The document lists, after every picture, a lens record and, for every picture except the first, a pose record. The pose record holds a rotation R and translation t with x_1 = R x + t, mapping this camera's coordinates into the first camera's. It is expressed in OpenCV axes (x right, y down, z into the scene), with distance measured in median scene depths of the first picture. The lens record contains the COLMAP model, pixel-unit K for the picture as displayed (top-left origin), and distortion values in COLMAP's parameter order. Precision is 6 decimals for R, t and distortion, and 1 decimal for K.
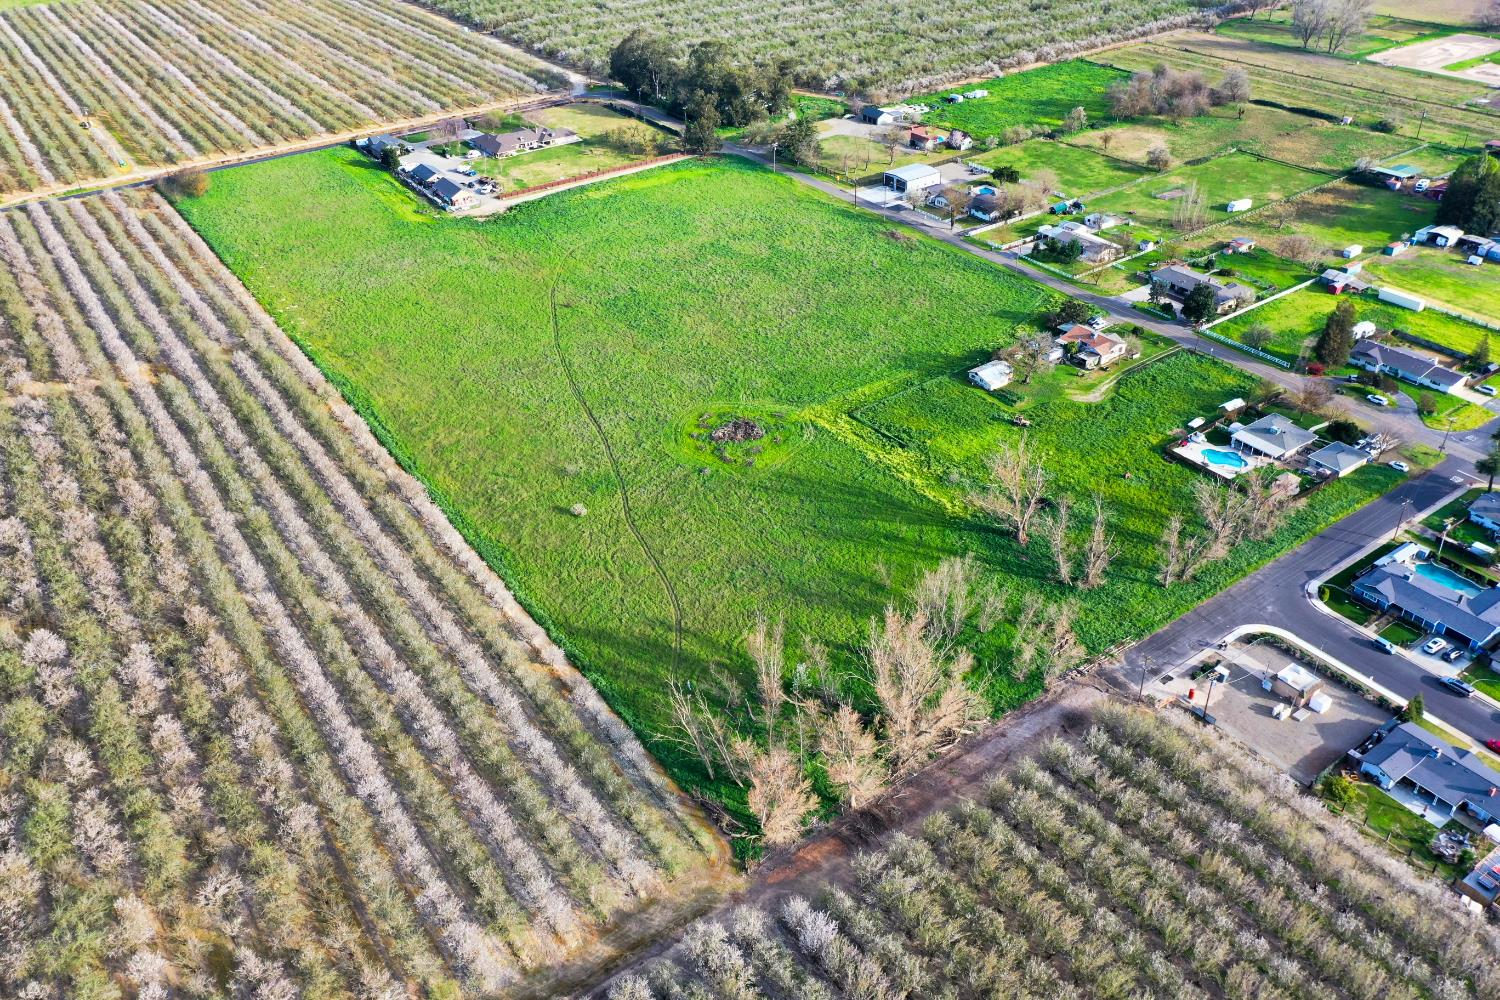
lens RADIAL K [[1190.7, 0, 750.0], [0, 1190.7, 500.0], [0, 0, 1]] dist [0.011830, 0.006037]
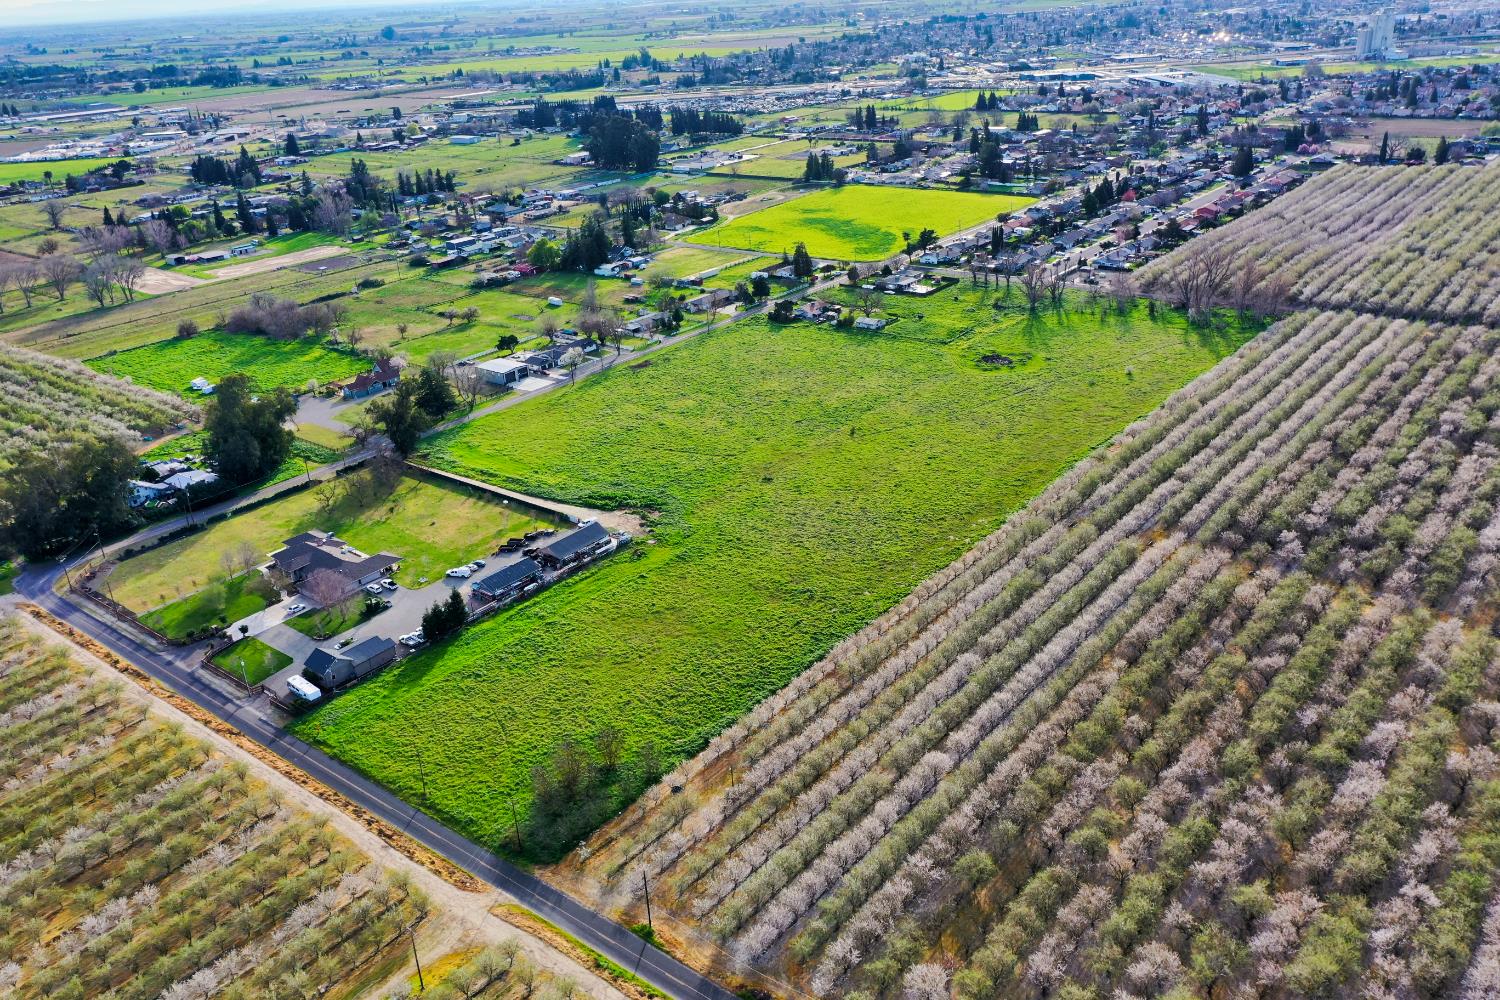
lens RADIAL K [[1180.3, 0, 748.2], [0, 1180.3, 497.8], [0, 0, 1]] dist [0.006104, 0.008582]
pose [[-0.266782, -0.350100, 0.897918, -0.927228], [0.583189, 0.683102, 0.439615, -0.541749], [-0.767279, 0.640938, 0.021935, 0.907203]]
